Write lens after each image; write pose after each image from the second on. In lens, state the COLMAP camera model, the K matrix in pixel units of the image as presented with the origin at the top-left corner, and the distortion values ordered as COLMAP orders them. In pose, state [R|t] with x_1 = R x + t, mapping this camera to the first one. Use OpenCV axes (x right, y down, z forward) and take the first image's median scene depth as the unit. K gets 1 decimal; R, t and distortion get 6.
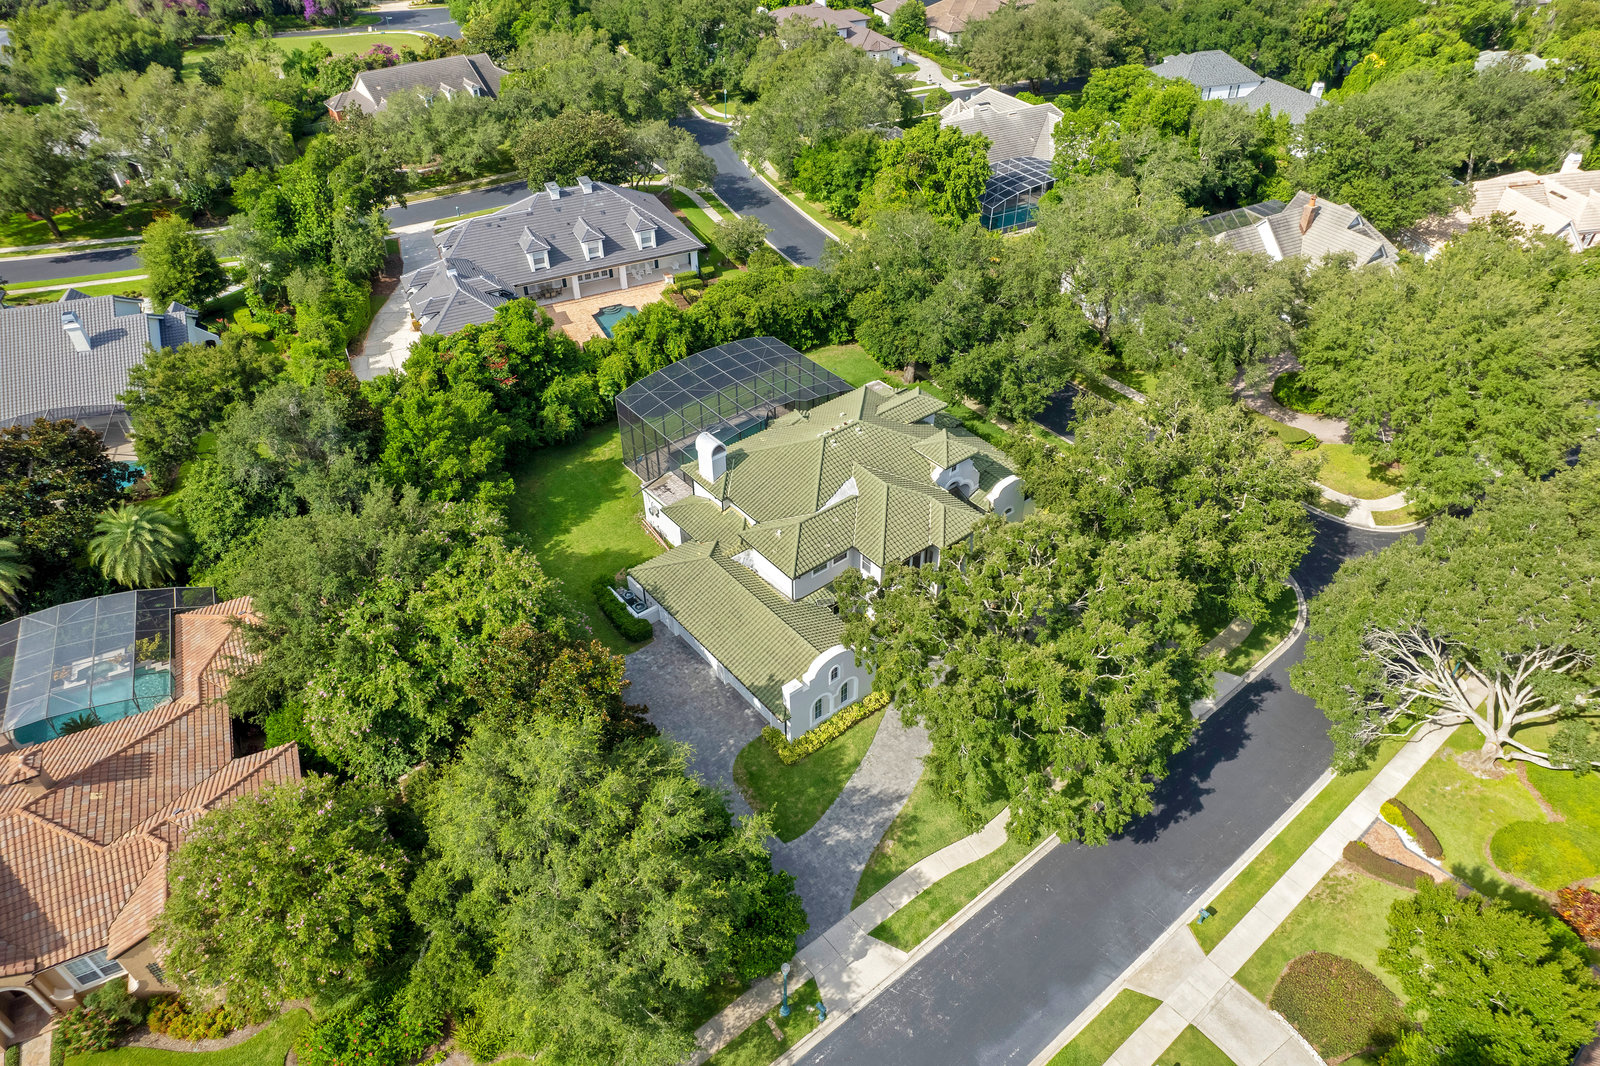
lens RADIAL K [[1059.0, 0, 836.1], [0, 1059.0, 531.7], [0, 0, 1]] dist [-0.077602, 0.080267]
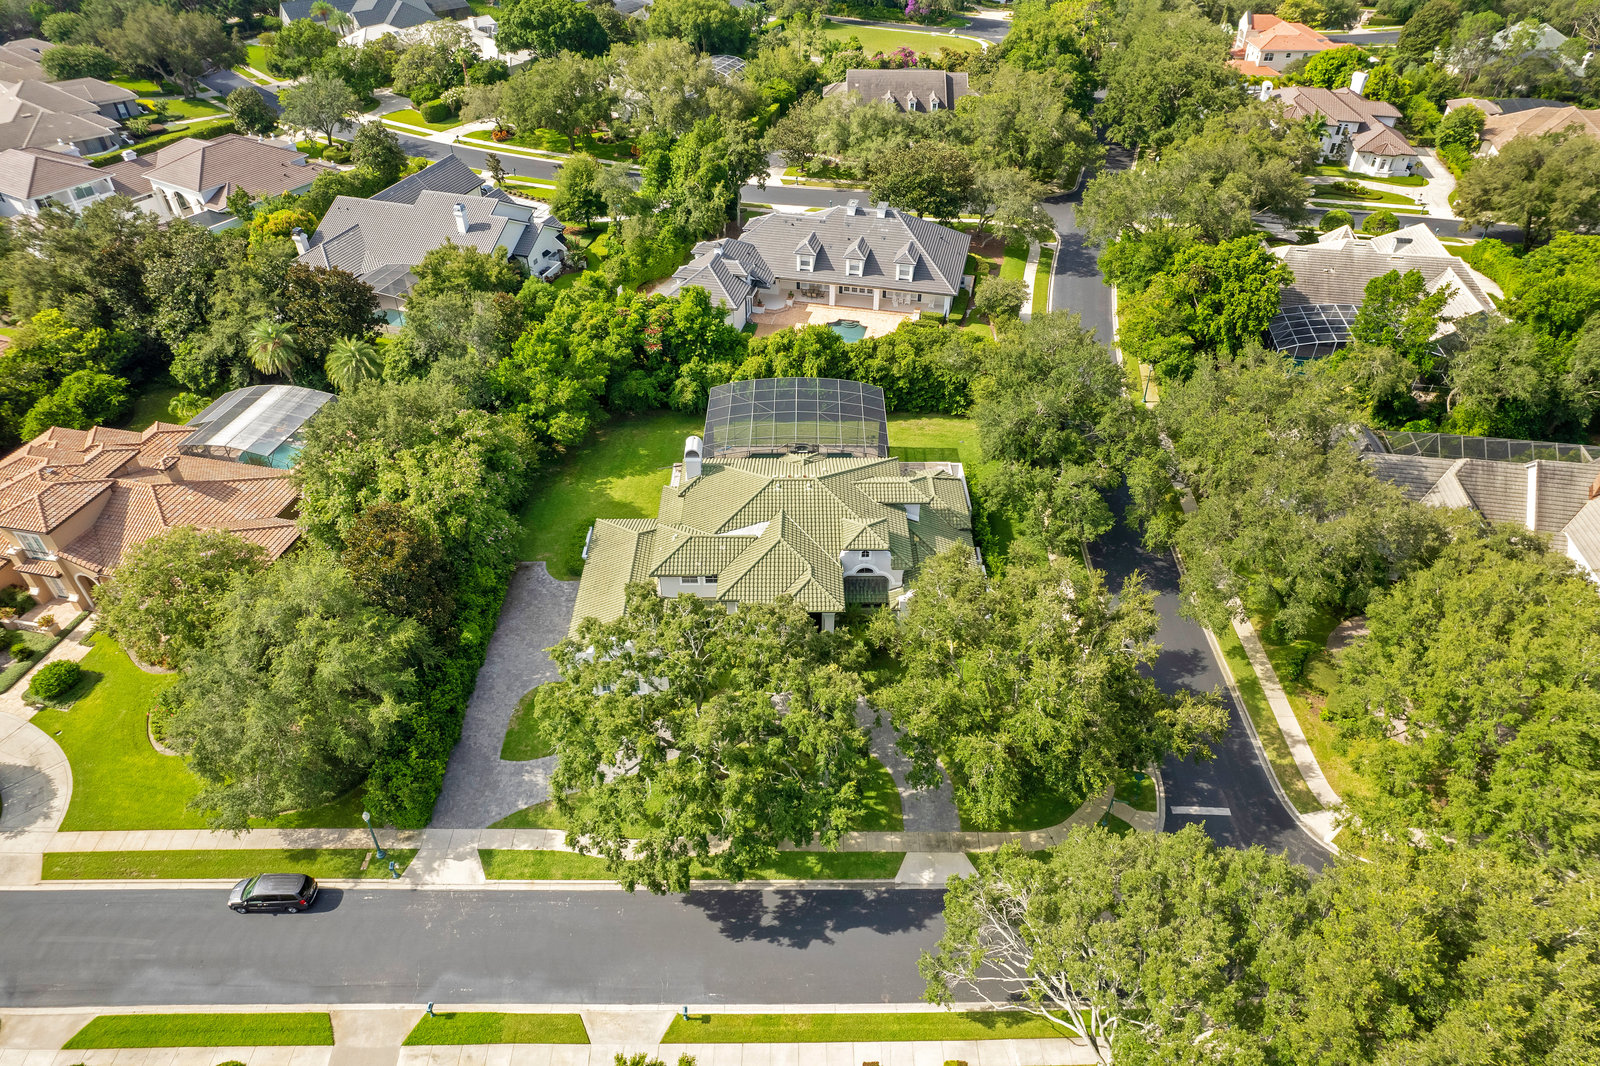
lens RADIAL K [[1045.7, 0, 808.1], [0, 1045.7, 550.9], [0, 0, 1]] dist [-0.035646, 0.002727]
pose [[0.767542, 0.404829, -0.496983, 0.503145], [-0.397522, 0.908847, 0.126388, -0.149118], [0.502847, 0.100553, 0.858507, 0.084546]]
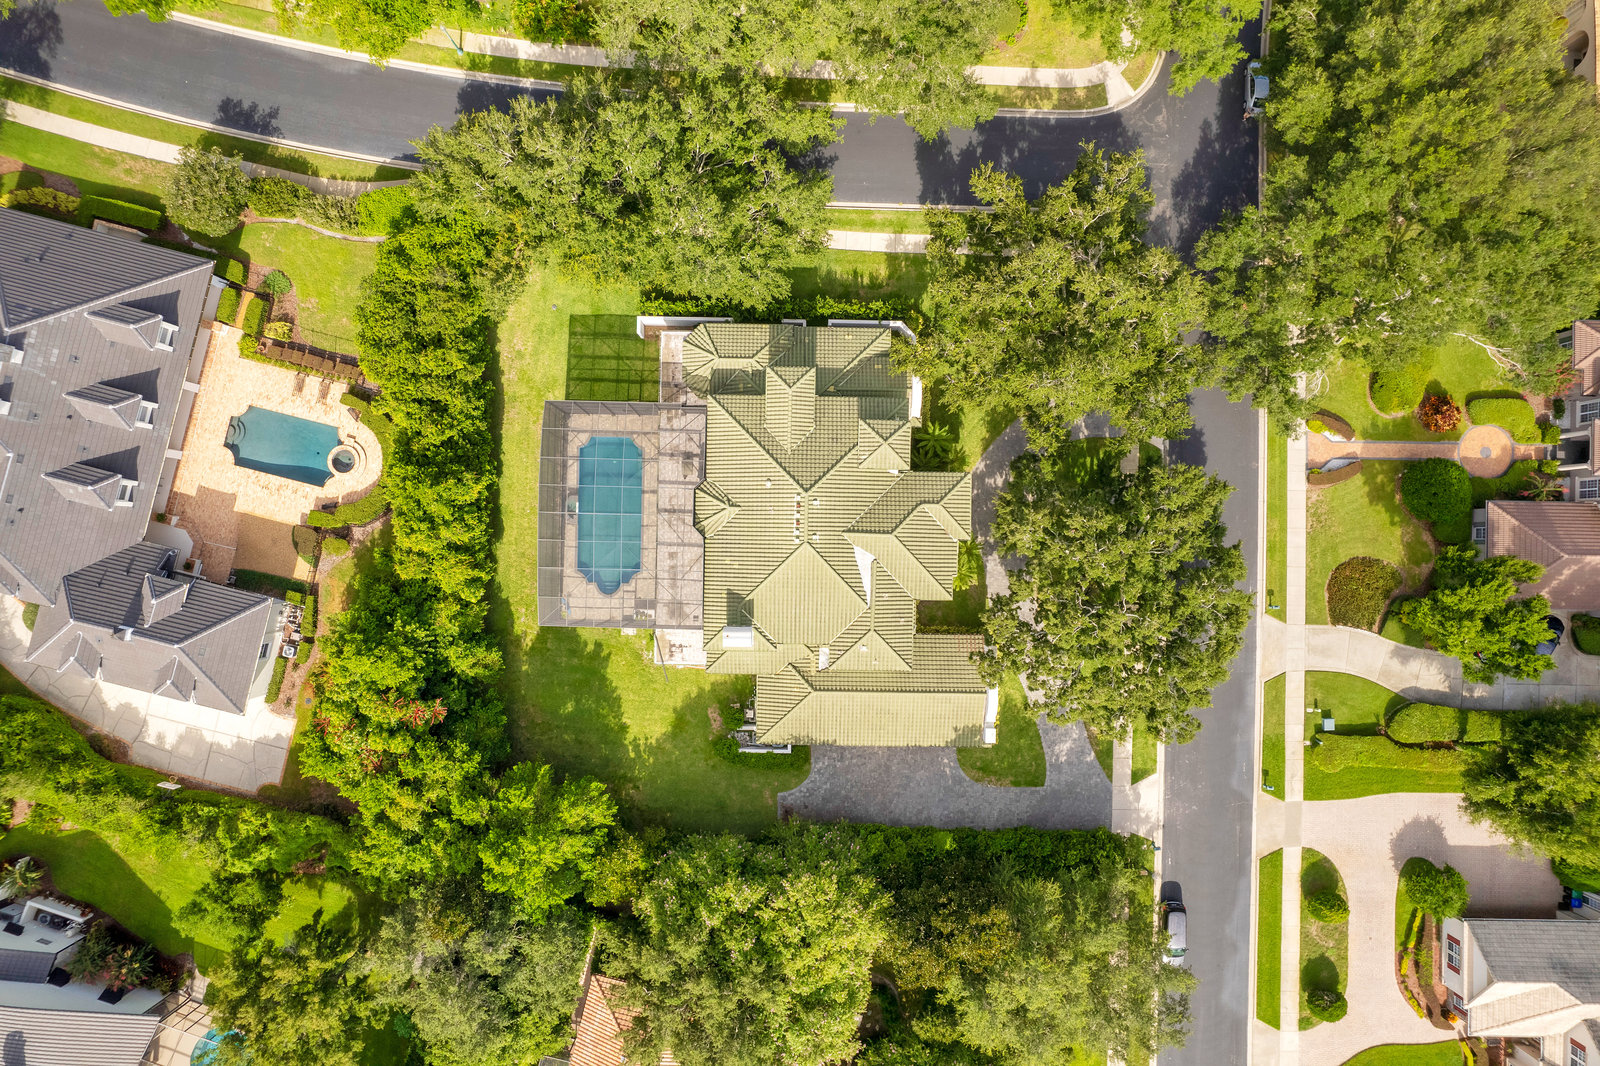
lens RADIAL K [[1059.0, 0, 836.1], [0, 1059.0, 531.7], [0, 0, 1]] dist [-0.077602, 0.080267]
pose [[0.660233, -0.750598, 0.026379, -0.010184], [0.439863, 0.414899, 0.796479, -0.733053], [-0.608780, -0.514258, 0.604090, 0.350717]]
